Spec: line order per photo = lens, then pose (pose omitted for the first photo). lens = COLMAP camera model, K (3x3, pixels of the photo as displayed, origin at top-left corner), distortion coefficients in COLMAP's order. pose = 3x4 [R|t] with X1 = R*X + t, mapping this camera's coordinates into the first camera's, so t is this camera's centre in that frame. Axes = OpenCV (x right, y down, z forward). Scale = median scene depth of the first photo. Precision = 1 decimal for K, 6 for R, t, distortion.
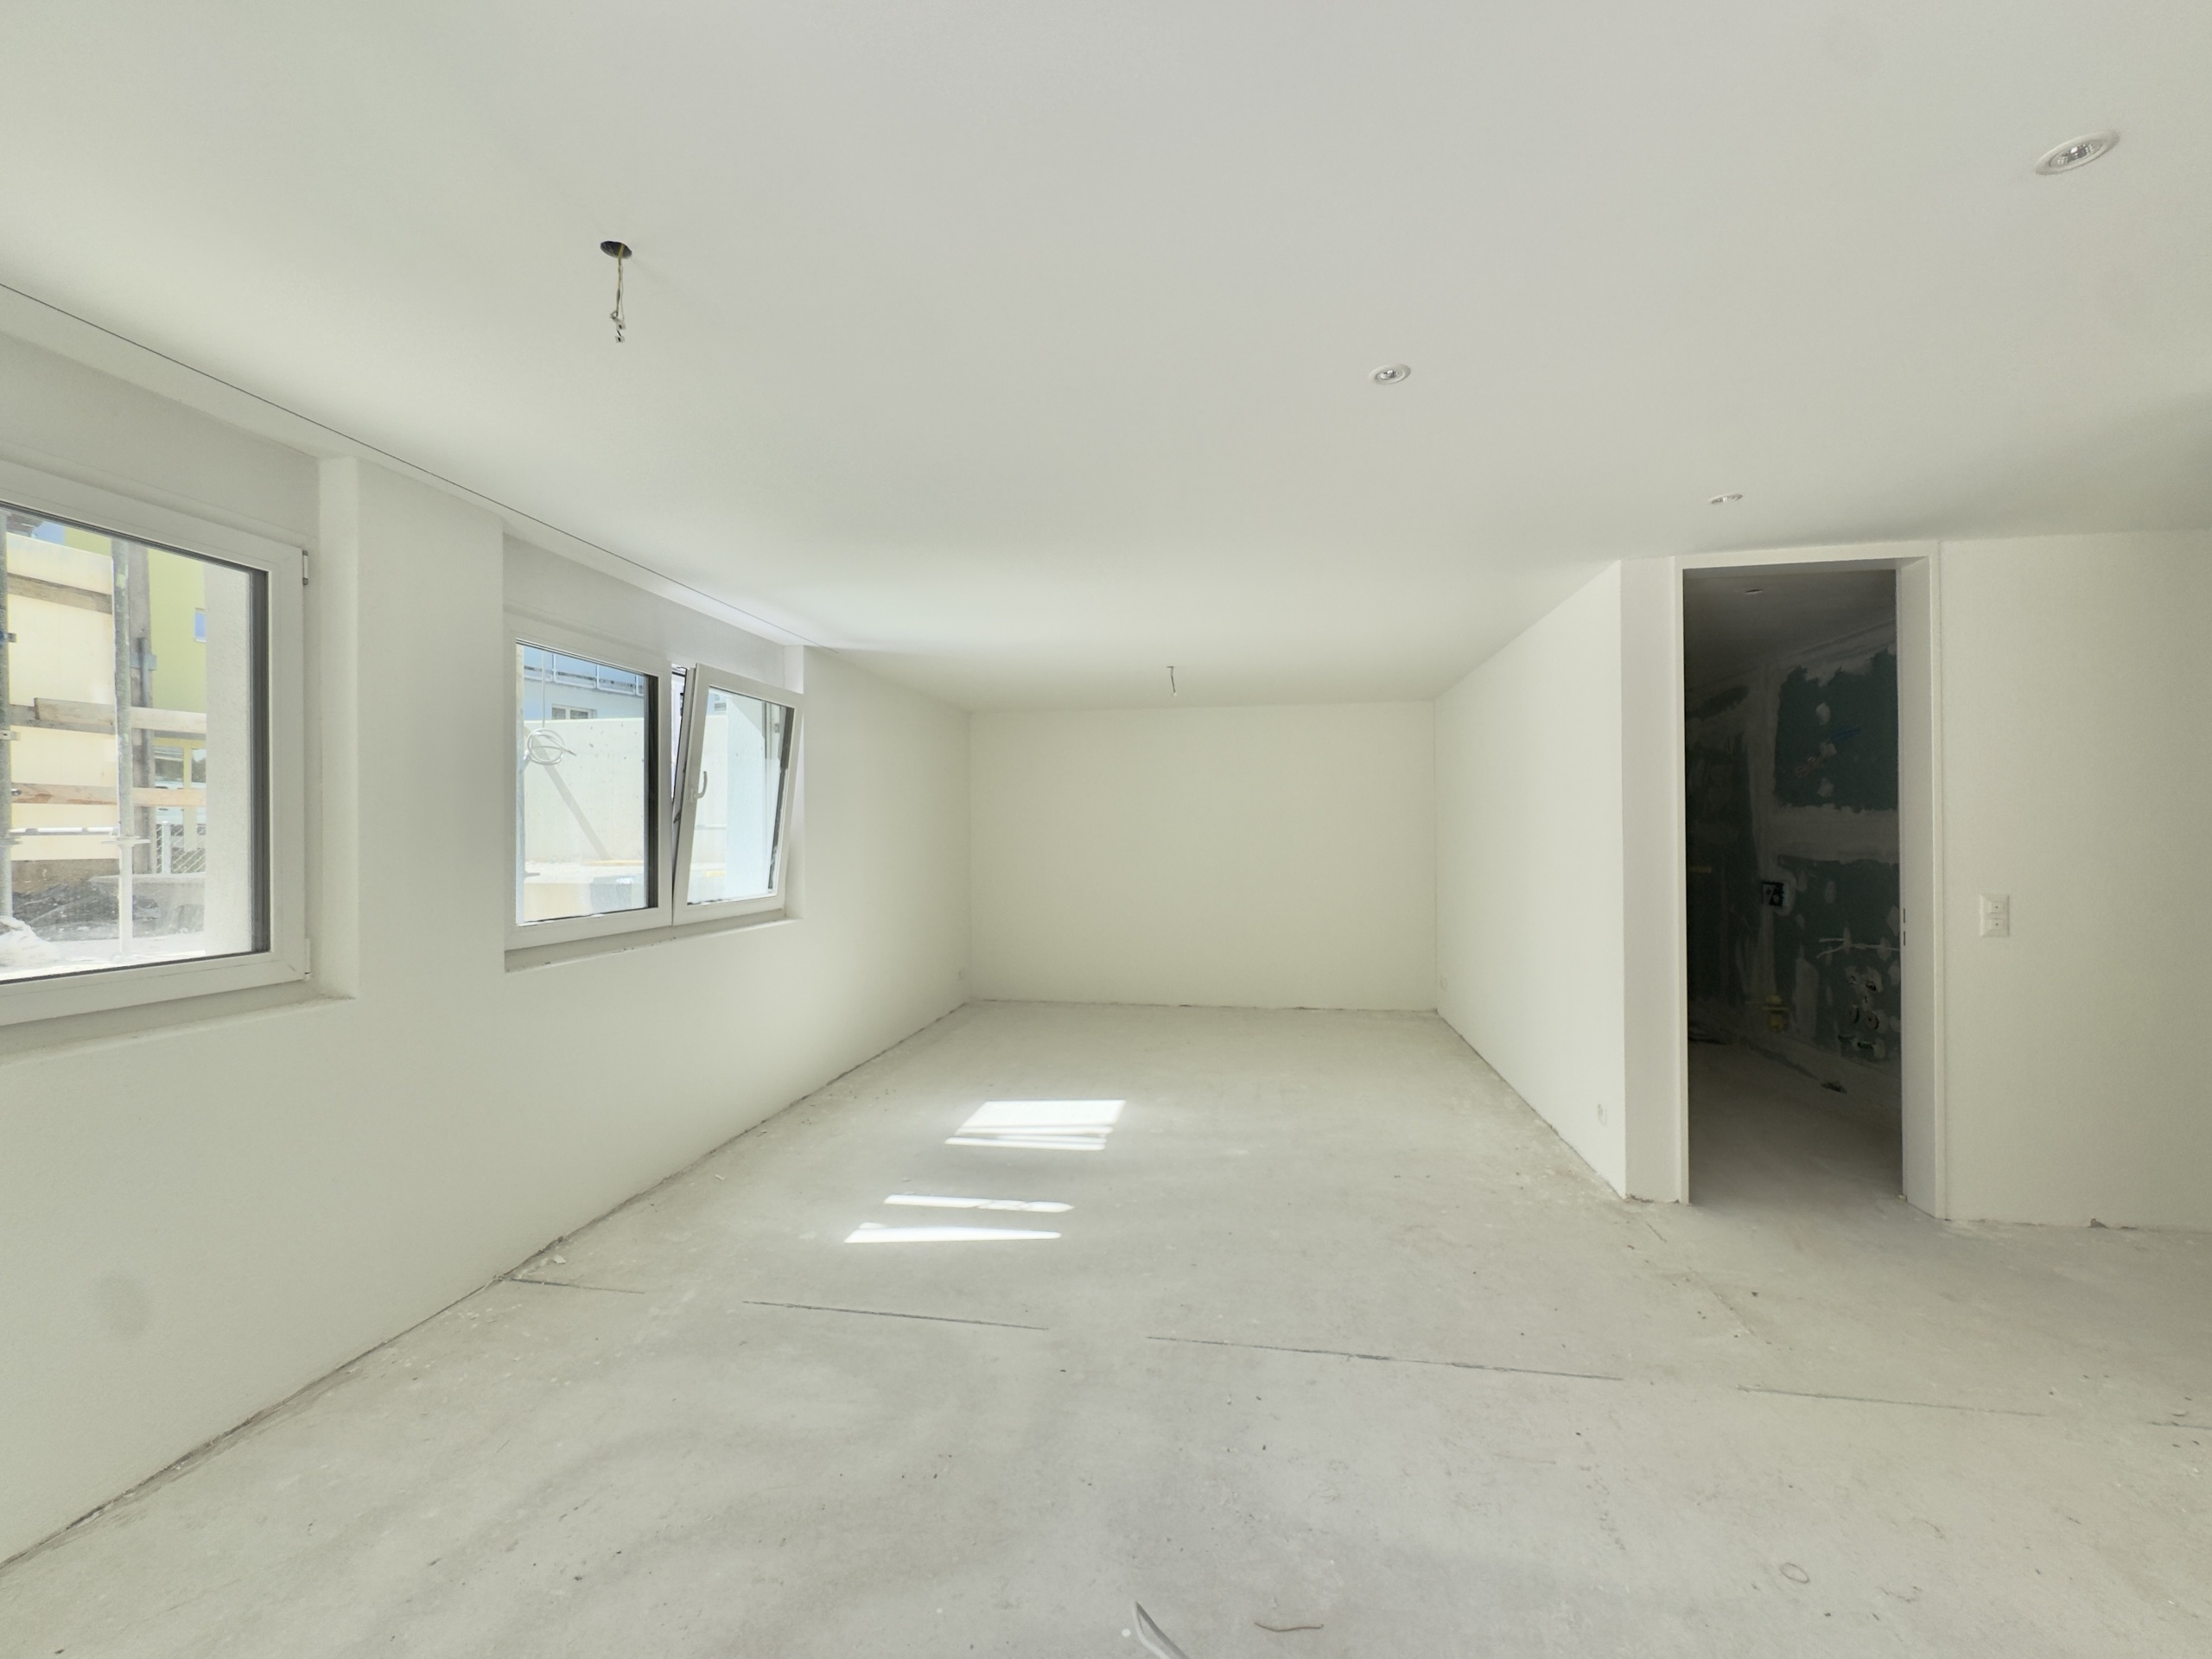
lens RADIAL K [[905.4, 0, 1106.0], [0, 905.4, 829.5], [0, 0, 1]] dist [-0.000205, 0.000373]
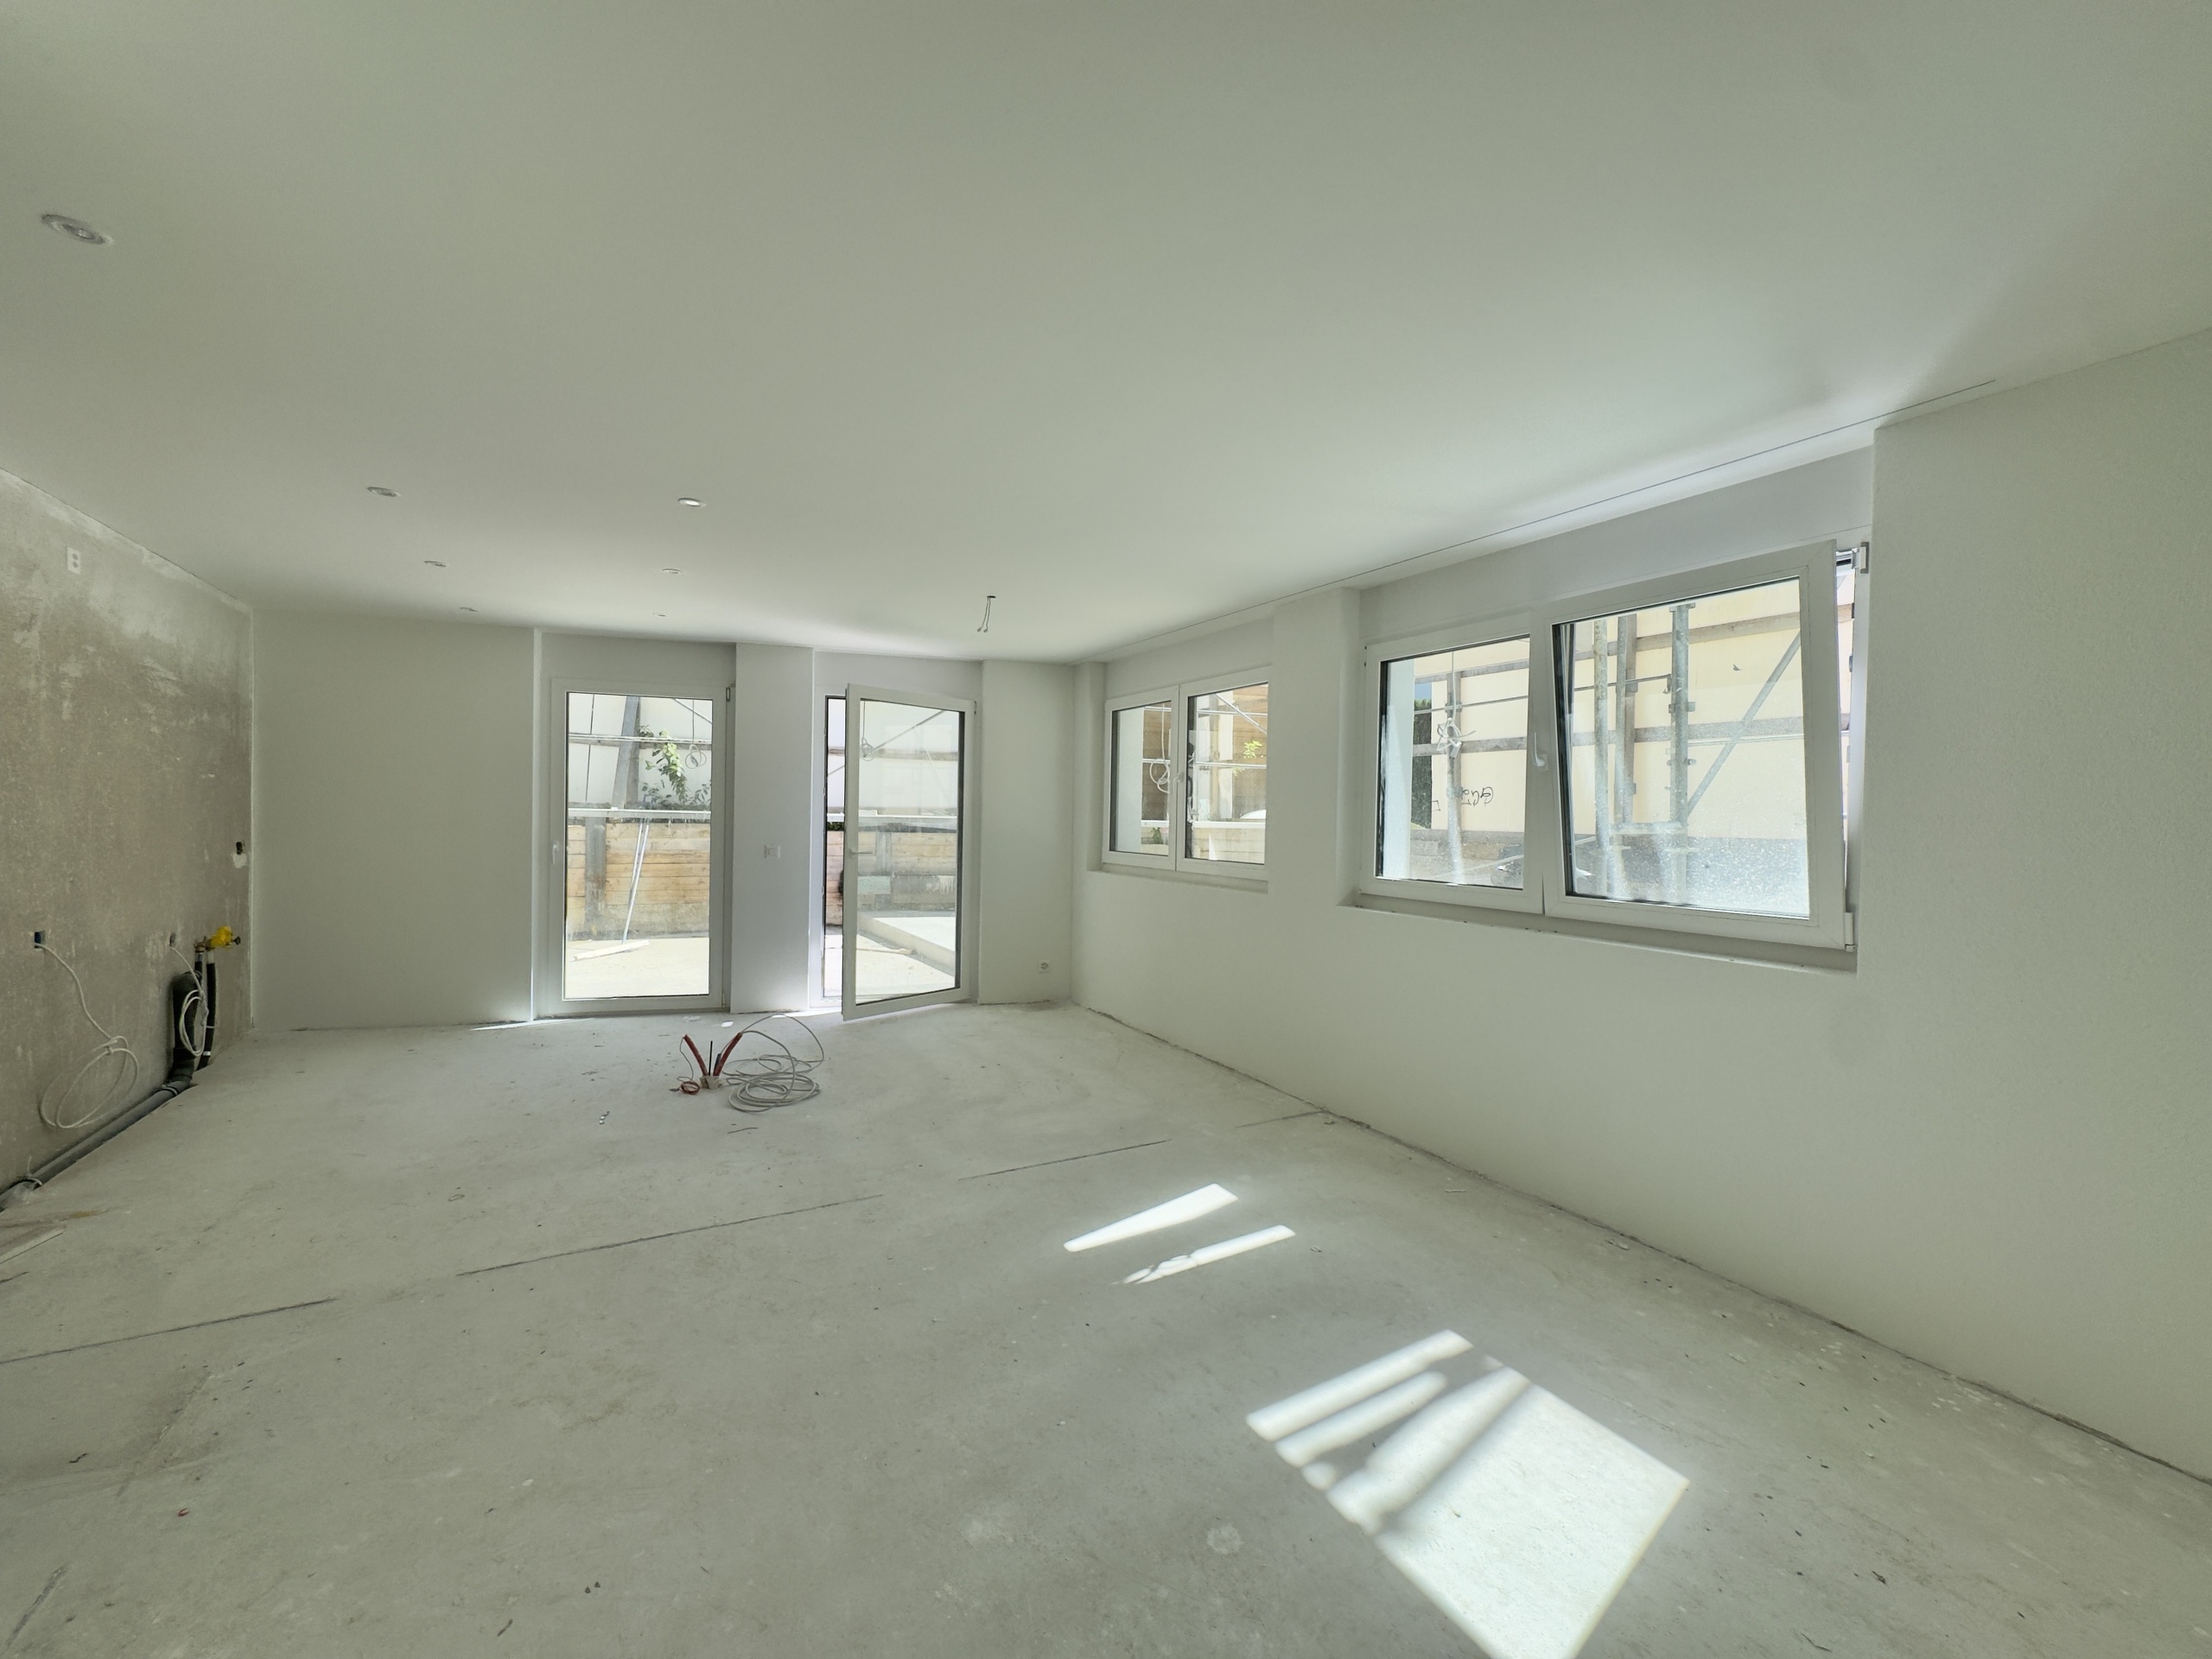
lens RADIAL K [[884.7, 0, 1102.1], [0, 884.7, 827.6], [0, 0, 1]] dist [0.002198, 0.000598]
pose [[-0.781332, -0.001219, -0.624115, 0.425966], [-0.011795, 0.999848, 0.012813, 0.019594], [0.624005, 0.017373, -0.781228, 1.580436]]
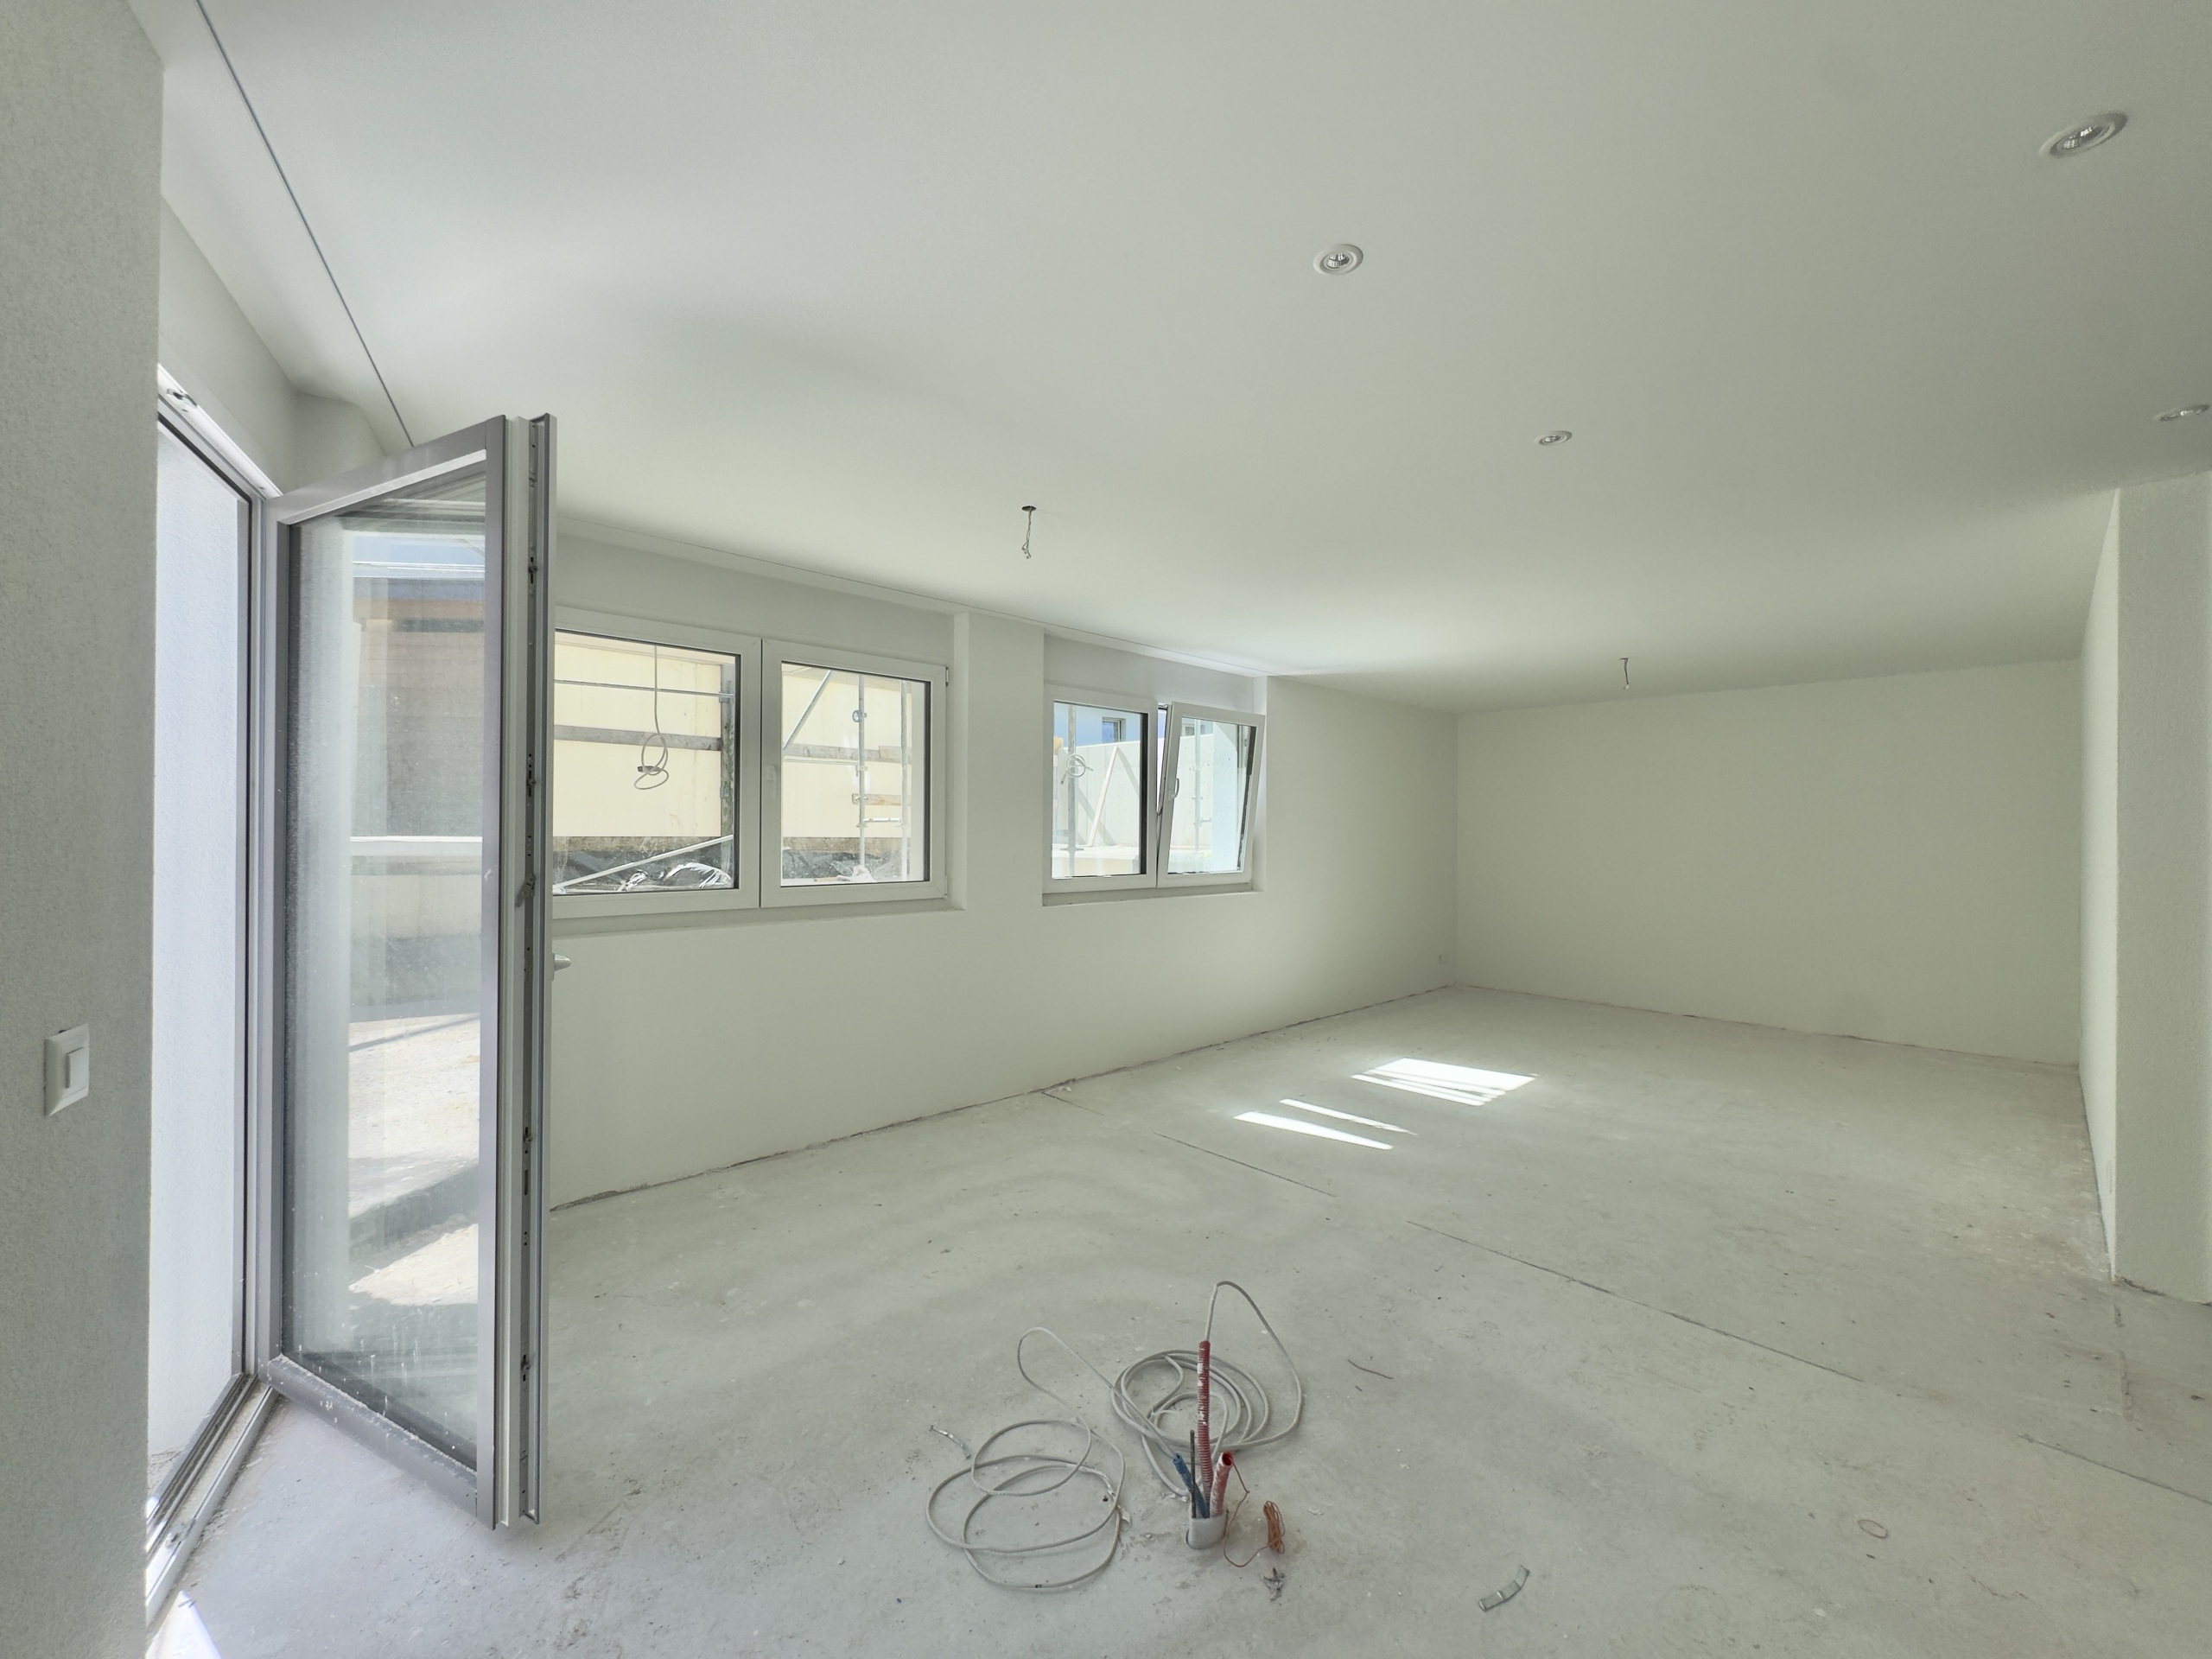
lens RADIAL K [[884.7, 0, 1102.1], [0, 884.7, 827.6], [0, 0, 1]] dist [0.002198, 0.000598]
pose [[0.796282, 0.008848, -0.604861, 0.329913], [-0.007932, 0.999960, 0.004185, 0.007383], [0.604873, 0.001466, 0.796320, -0.176944]]
